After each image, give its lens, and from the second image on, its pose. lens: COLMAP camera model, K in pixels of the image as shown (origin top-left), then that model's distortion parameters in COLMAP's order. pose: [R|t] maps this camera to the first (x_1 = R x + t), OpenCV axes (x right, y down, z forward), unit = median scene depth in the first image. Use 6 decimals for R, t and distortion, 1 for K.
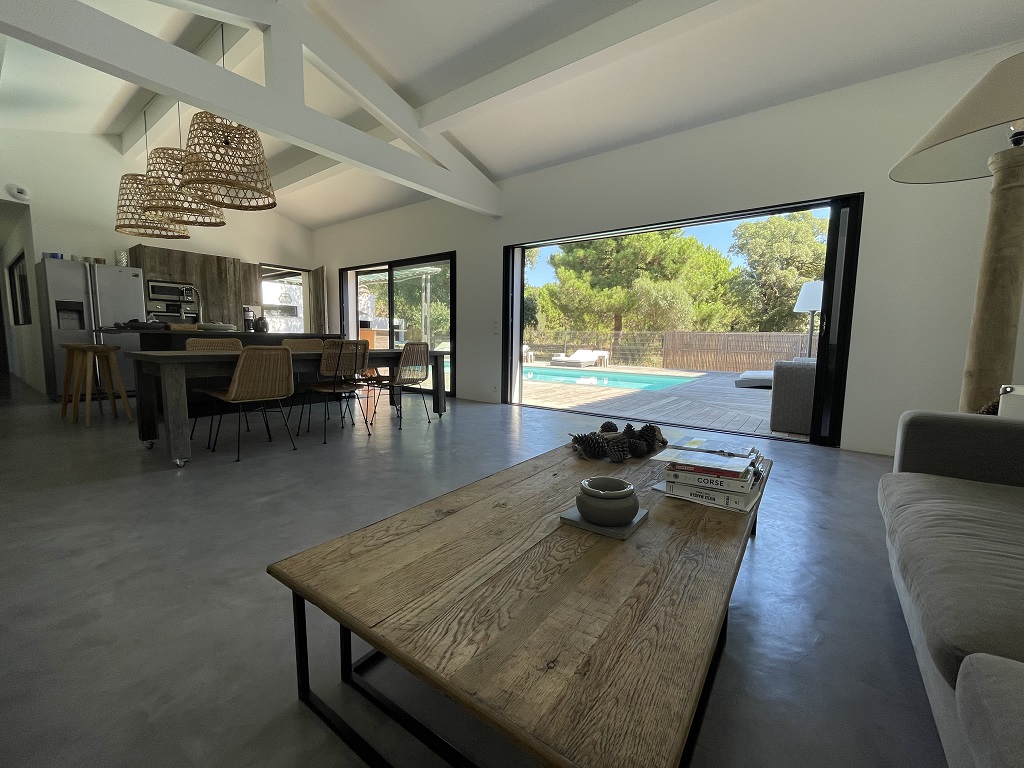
lens RADIAL K [[411.5, 0, 511.4], [0, 411.5, 382.7], [0, 0, 1]] dist [-0.000452, 0.000448]
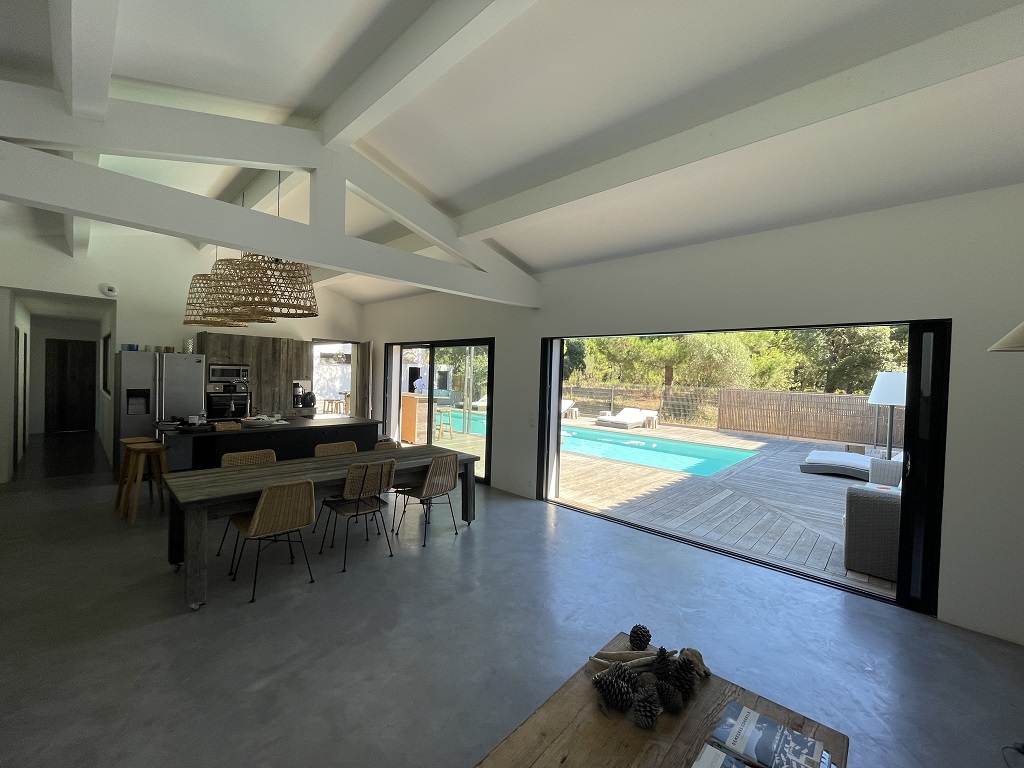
lens RADIAL K [[411.5, 0, 513.2], [0, 411.5, 384.1], [0, 0, 1]] dist [-0.000452, 0.000448]
pose [[0.993478, 0.018312, -0.112543, 0.023943], [-0.027690, 0.996220, -0.082337, -0.129893], [0.110610, 0.084916, 0.990230, 0.030862]]
